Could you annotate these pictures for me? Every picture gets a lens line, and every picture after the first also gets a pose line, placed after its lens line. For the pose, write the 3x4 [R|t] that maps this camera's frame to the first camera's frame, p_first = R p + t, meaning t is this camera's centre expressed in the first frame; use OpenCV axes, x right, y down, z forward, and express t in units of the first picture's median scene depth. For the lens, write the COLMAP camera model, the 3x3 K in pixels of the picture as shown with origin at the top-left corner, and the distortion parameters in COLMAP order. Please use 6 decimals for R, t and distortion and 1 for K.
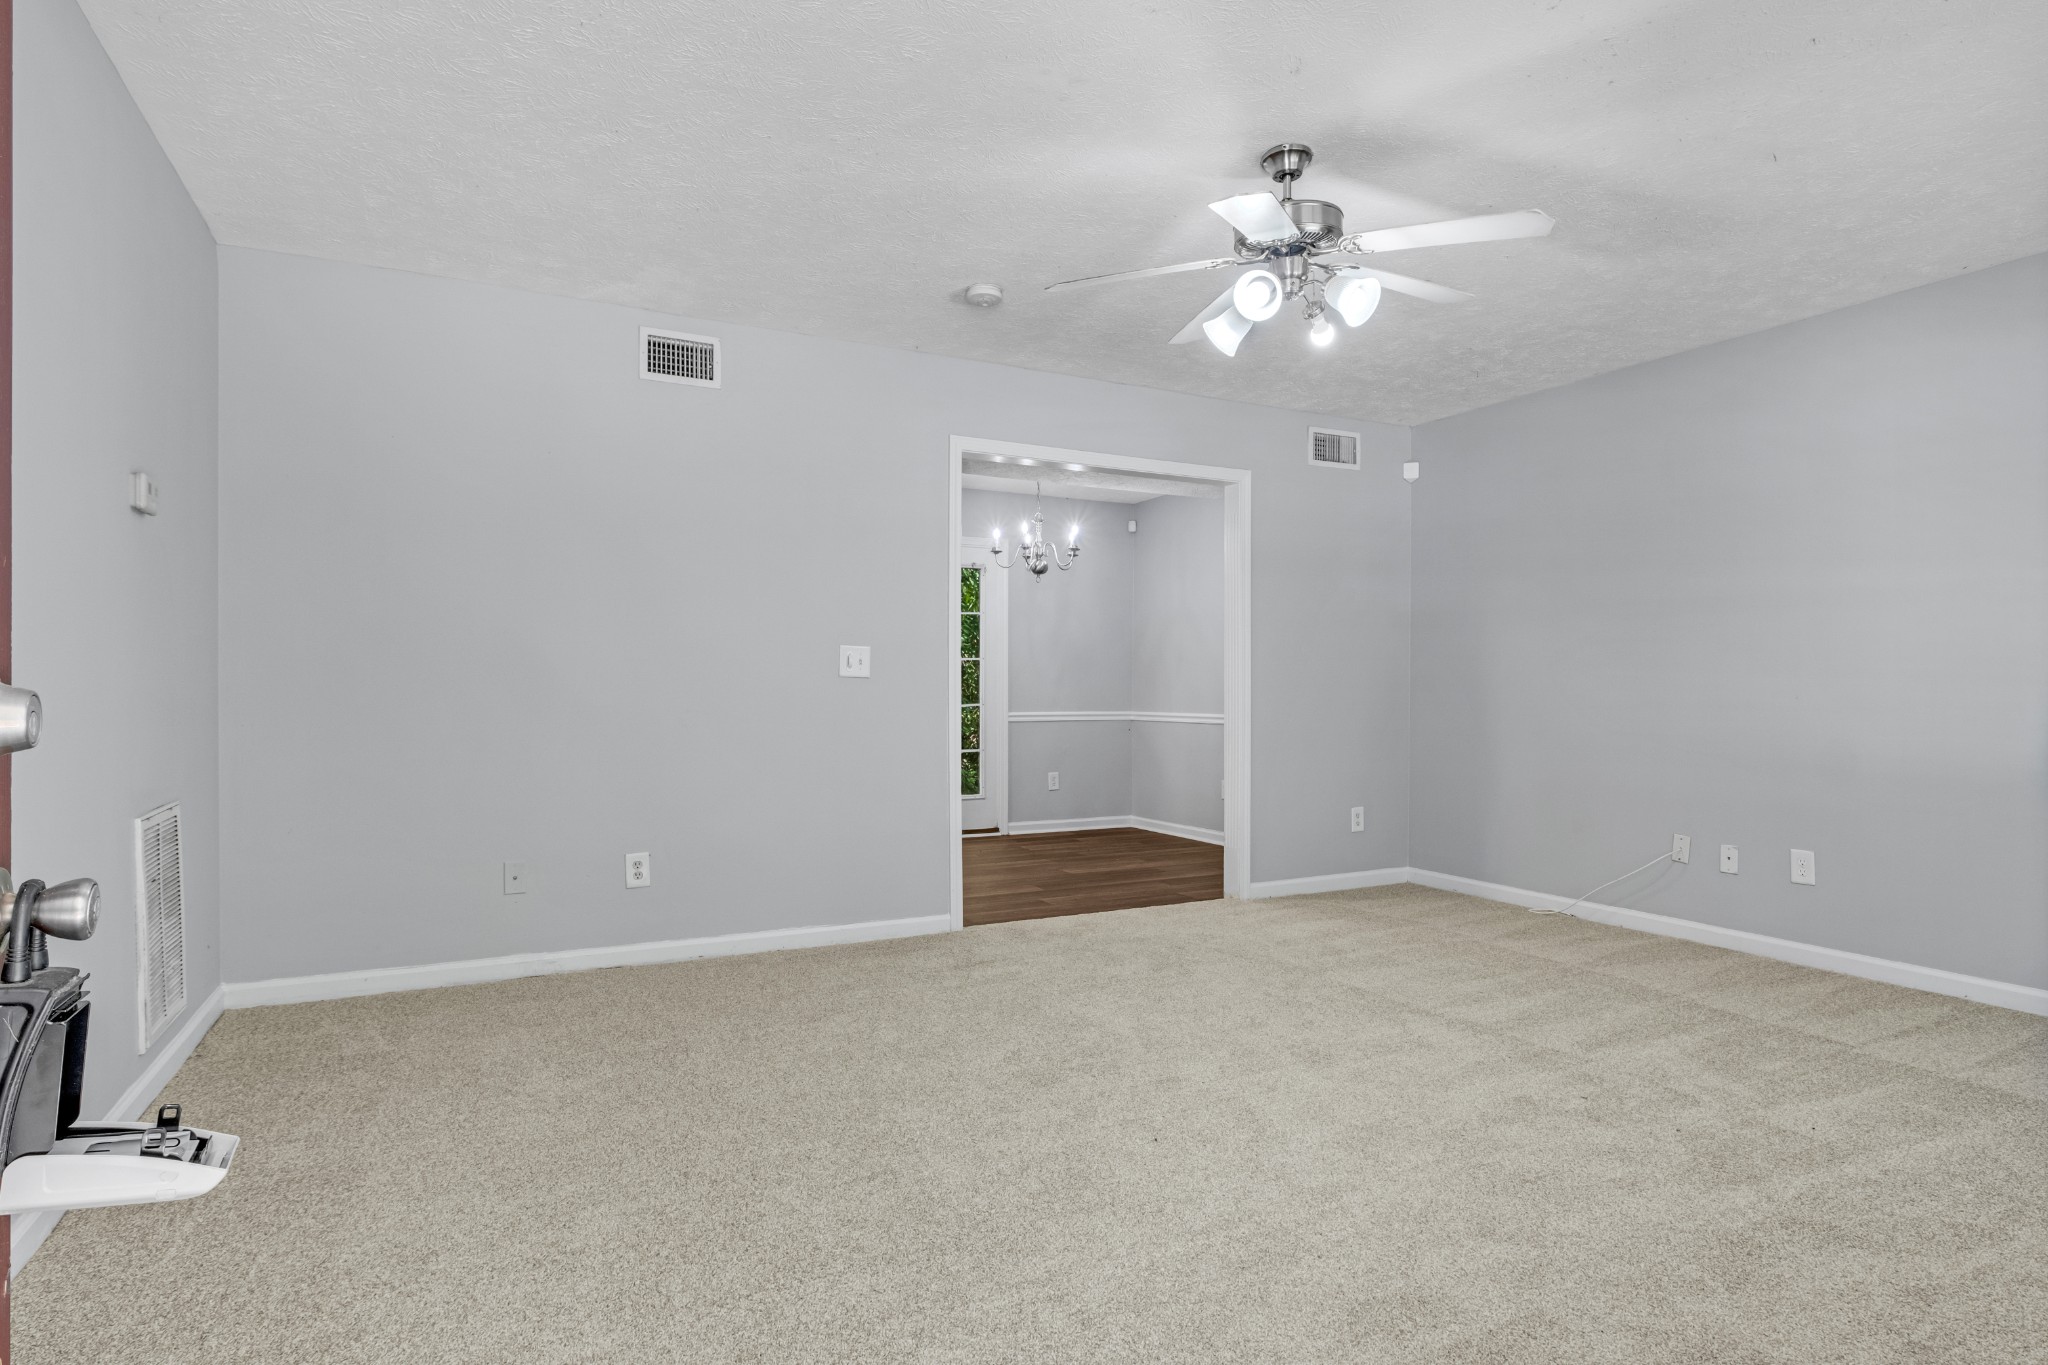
lens RADIAL K [[1068.7, 0, 1026.1], [0, 1068.7, 689.2], [0, 0, 1]] dist [-0.015876, 0.000513]
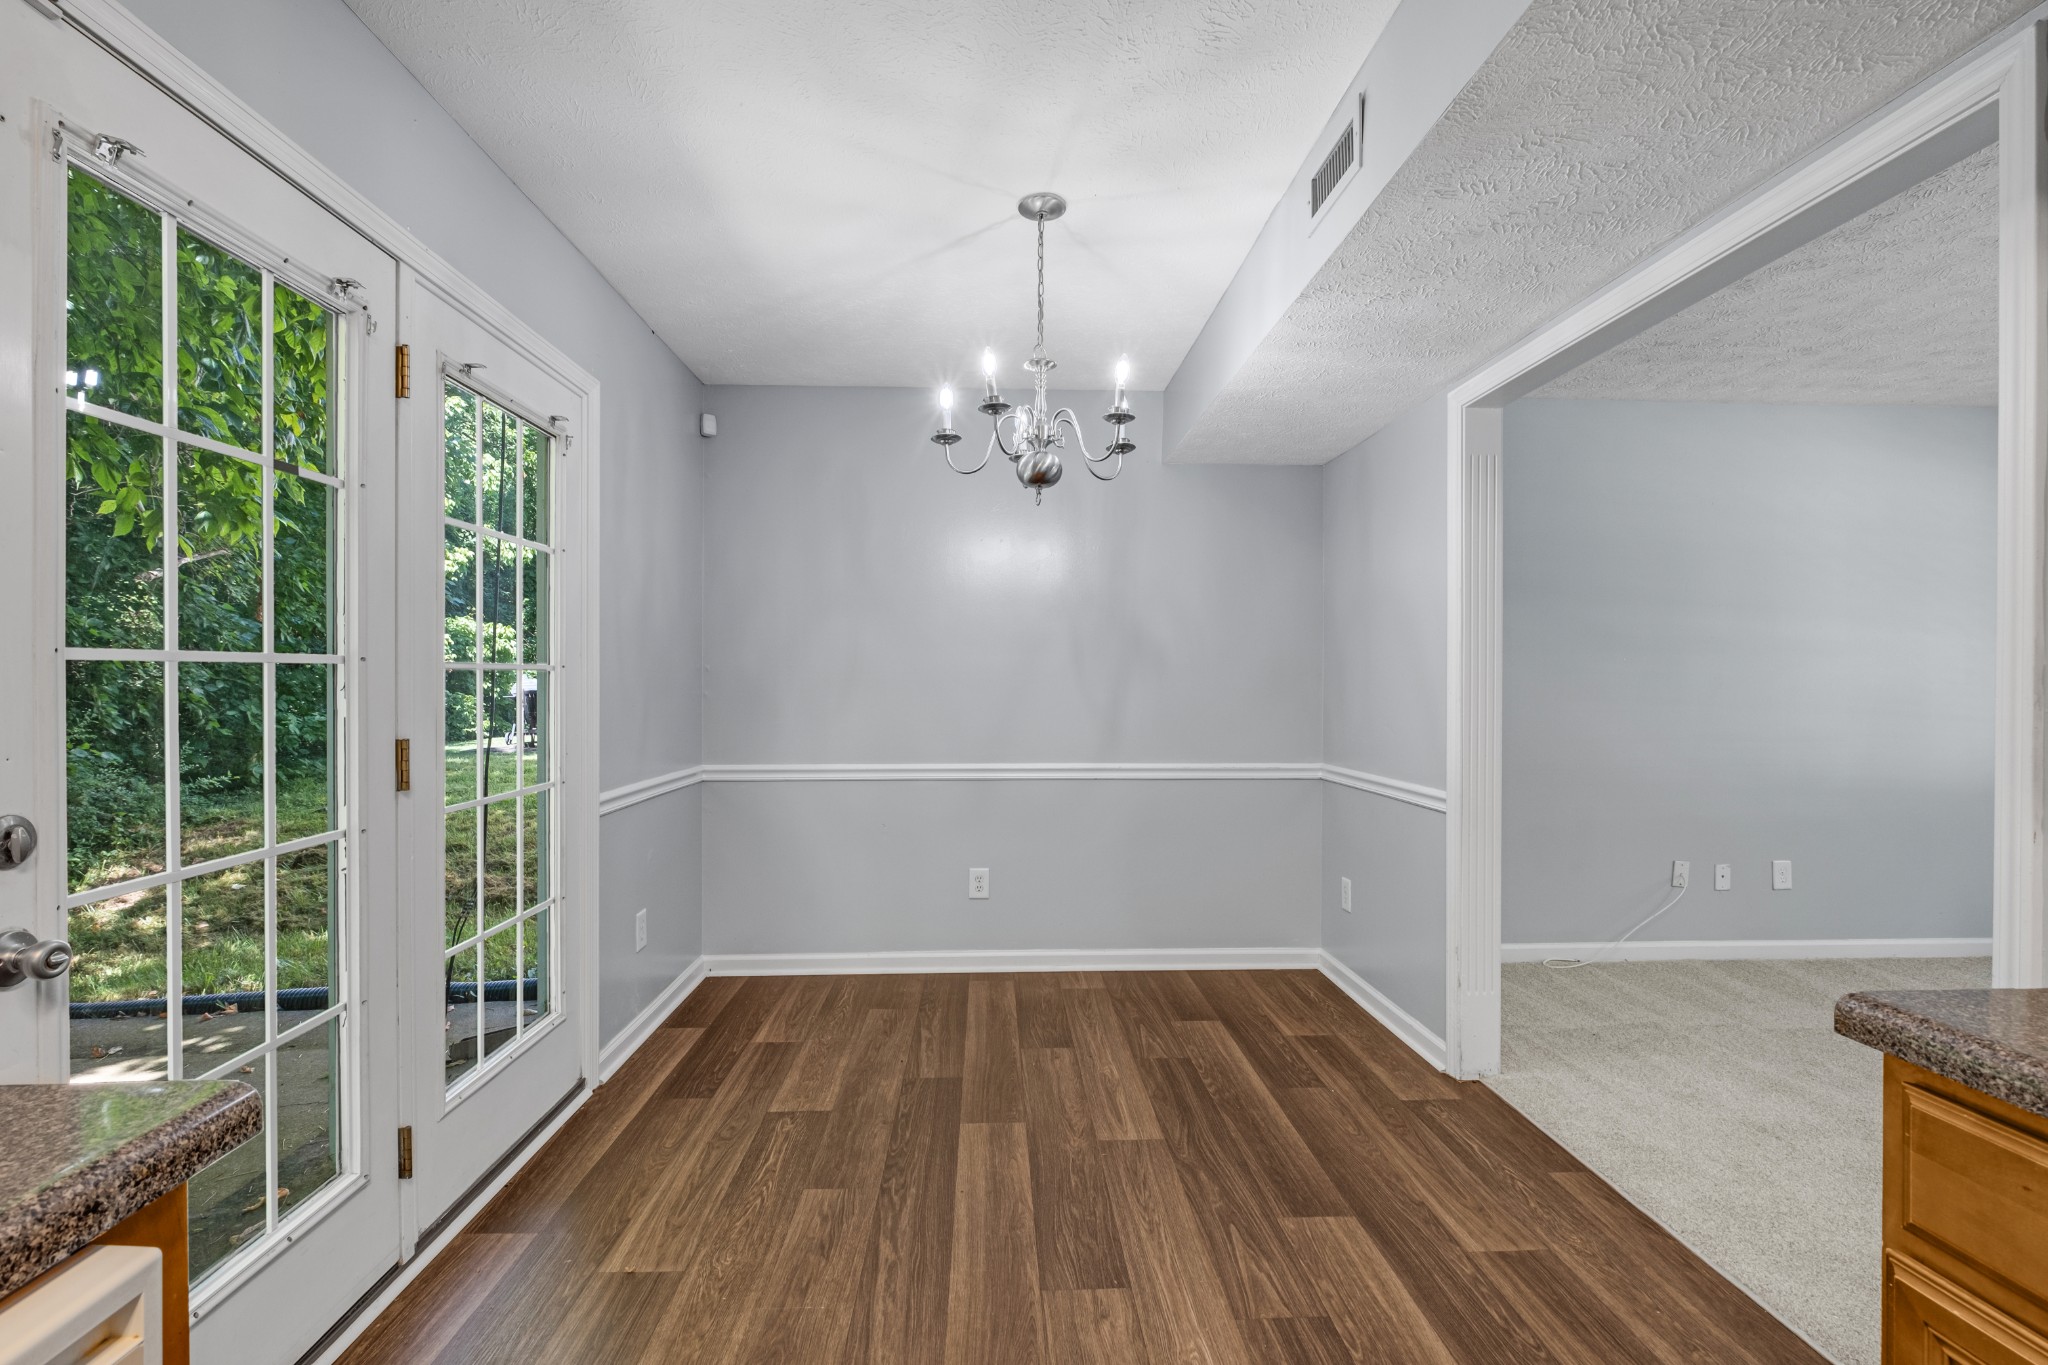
lens RADIAL K [[919.7, 0, 1020.1], [0, 919.7, 691.8], [0, 0, 1]] dist [-0.002524, -0.000898]
pose [[0.423051, -0.007339, 0.906076, -0.537734], [0.000457, 0.999969, 0.007886, -0.040936], [-0.906106, -0.002922, 0.423041, 1.360404]]
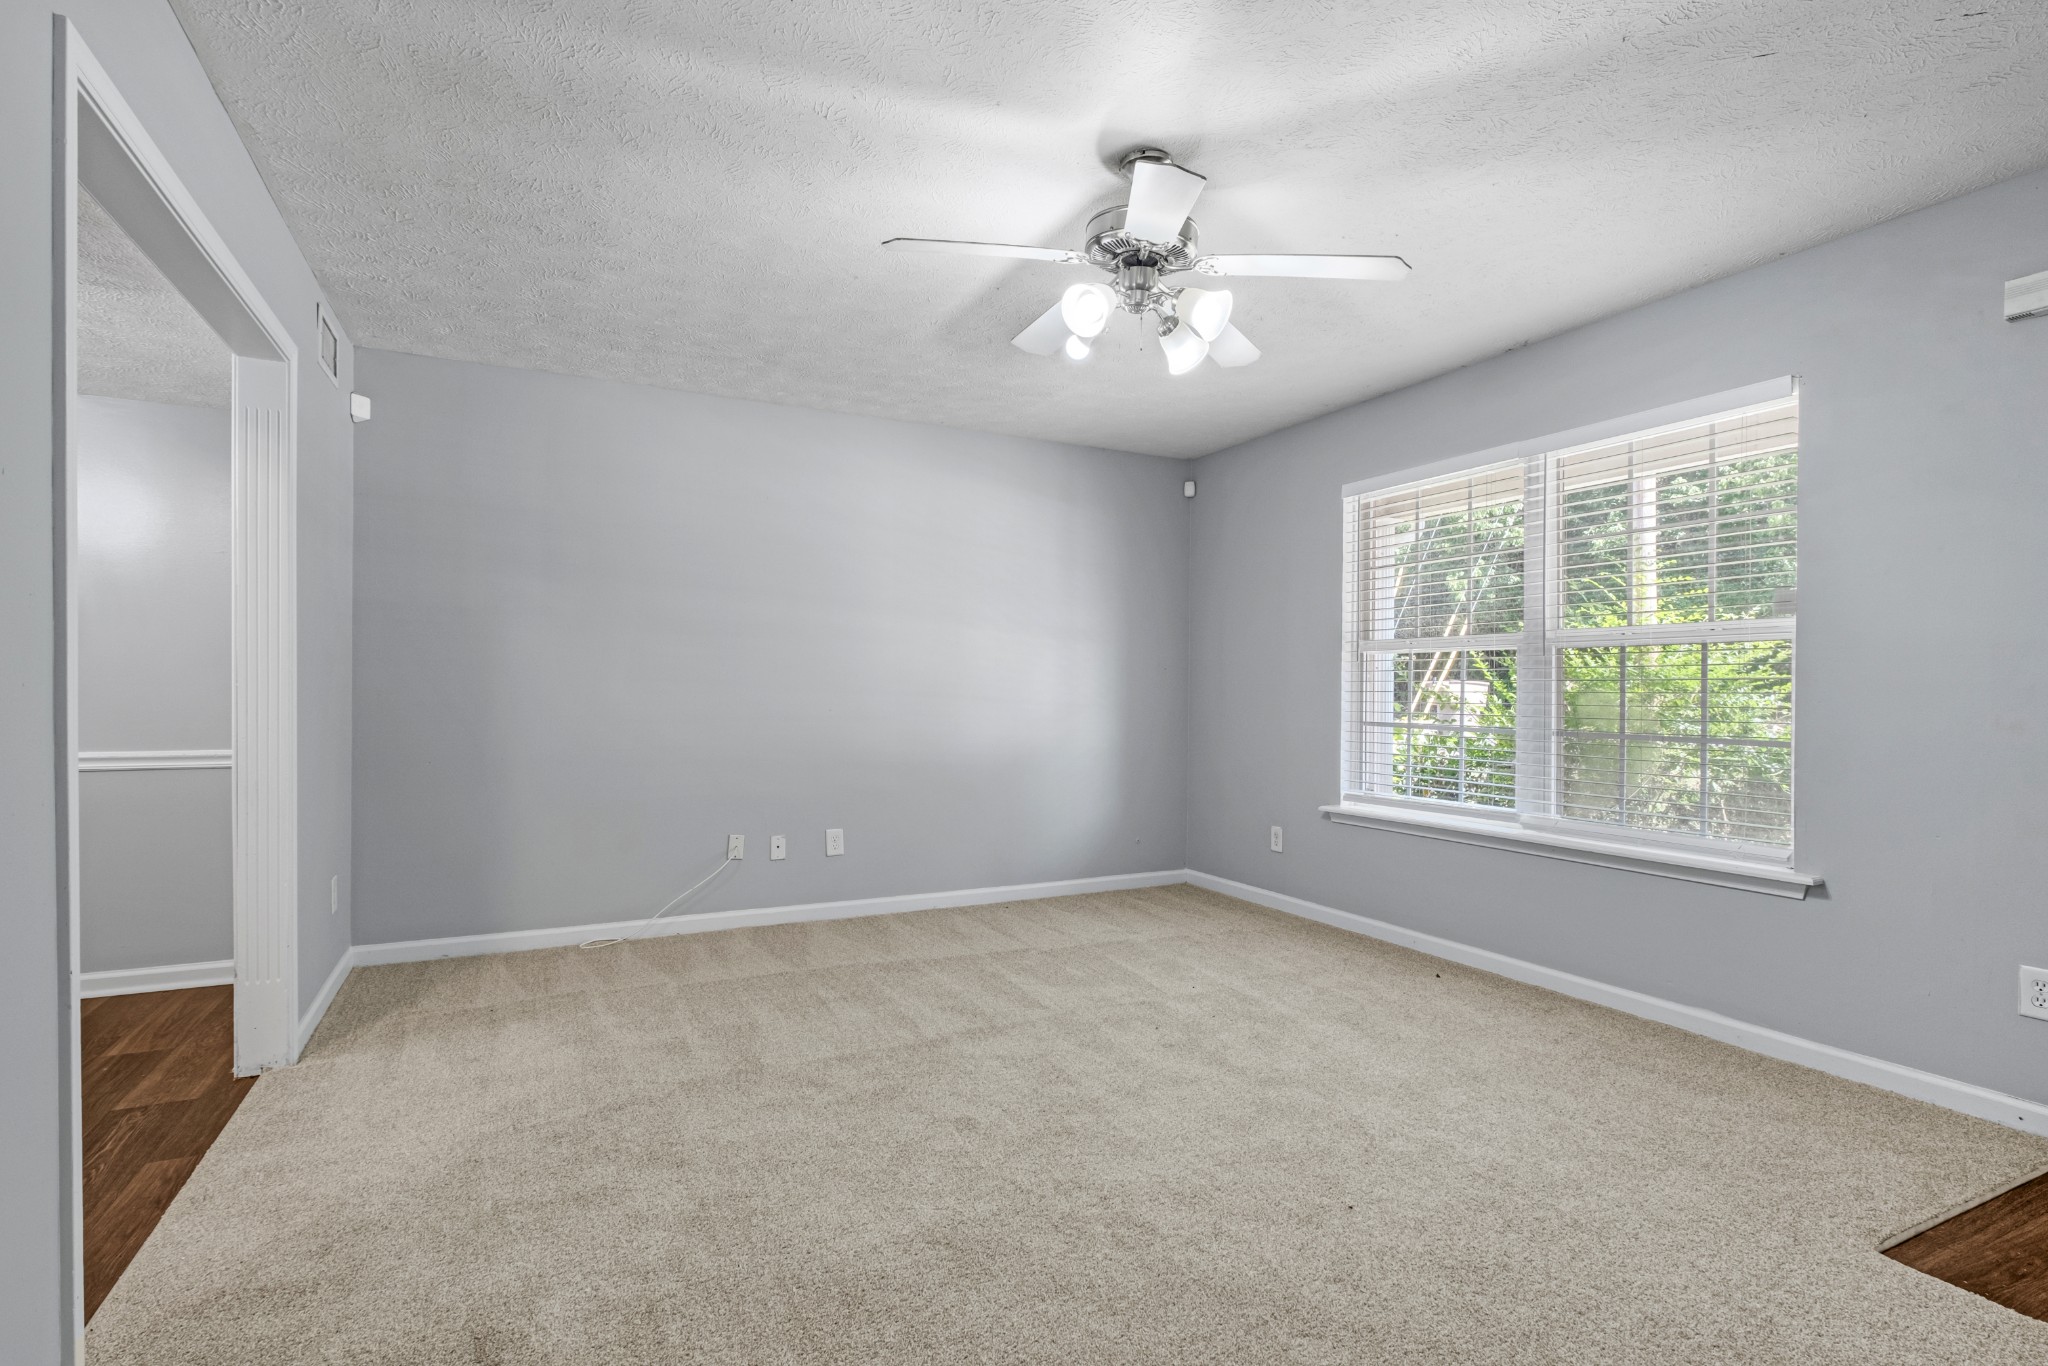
lens RADIAL K [[965.3, 0, 998.8], [0, 965.3, 686.3], [0, 0, 1]] dist [-0.014318, -0.000194]
pose [[0.021218, 0.011177, 0.999712, -0.423121], [0.002622, 0.999933, -0.011235, -0.004352], [-0.999771, 0.002859, 0.021187, 0.796971]]
